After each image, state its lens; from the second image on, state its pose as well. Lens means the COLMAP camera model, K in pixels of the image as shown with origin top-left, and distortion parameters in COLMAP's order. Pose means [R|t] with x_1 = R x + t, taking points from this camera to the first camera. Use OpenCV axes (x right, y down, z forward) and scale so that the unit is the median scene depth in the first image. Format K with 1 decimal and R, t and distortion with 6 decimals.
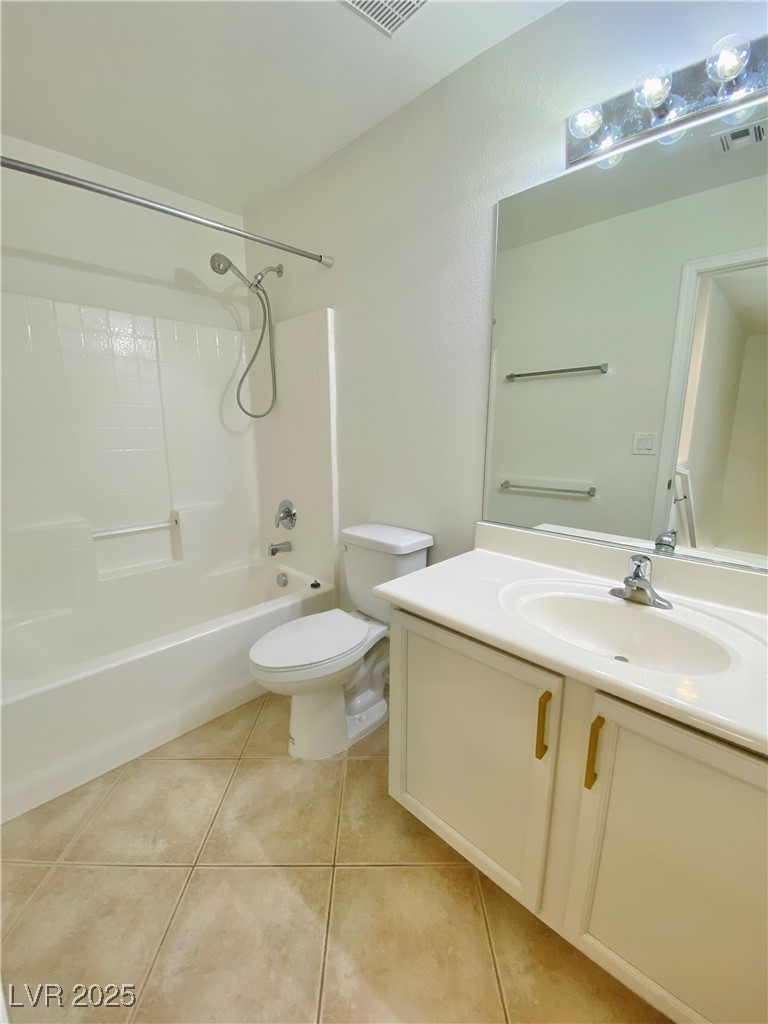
lens RADIAL K [[415.7, 0, 384.0], [0, 415.7, 512.0], [0, 0, 1]] dist [0.022123, -0.022440]
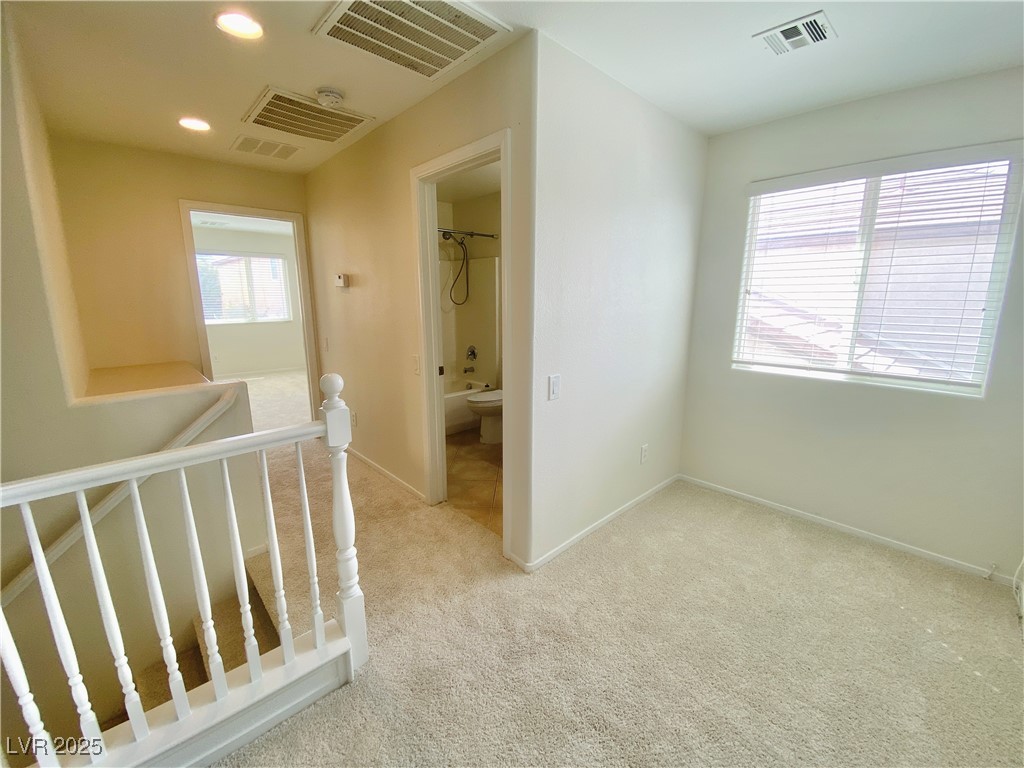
lens RADIAL K [[402.6, 0, 512.0], [0, 402.6, 384.0], [0, 0, 1]] dist [0.000004, -0.006783]
pose [[0.999034, 0.011578, -0.042401, 0.042885], [-0.011403, 0.999925, 0.004370, 0.153007], [0.042448, -0.003882, 0.999091, -0.973541]]
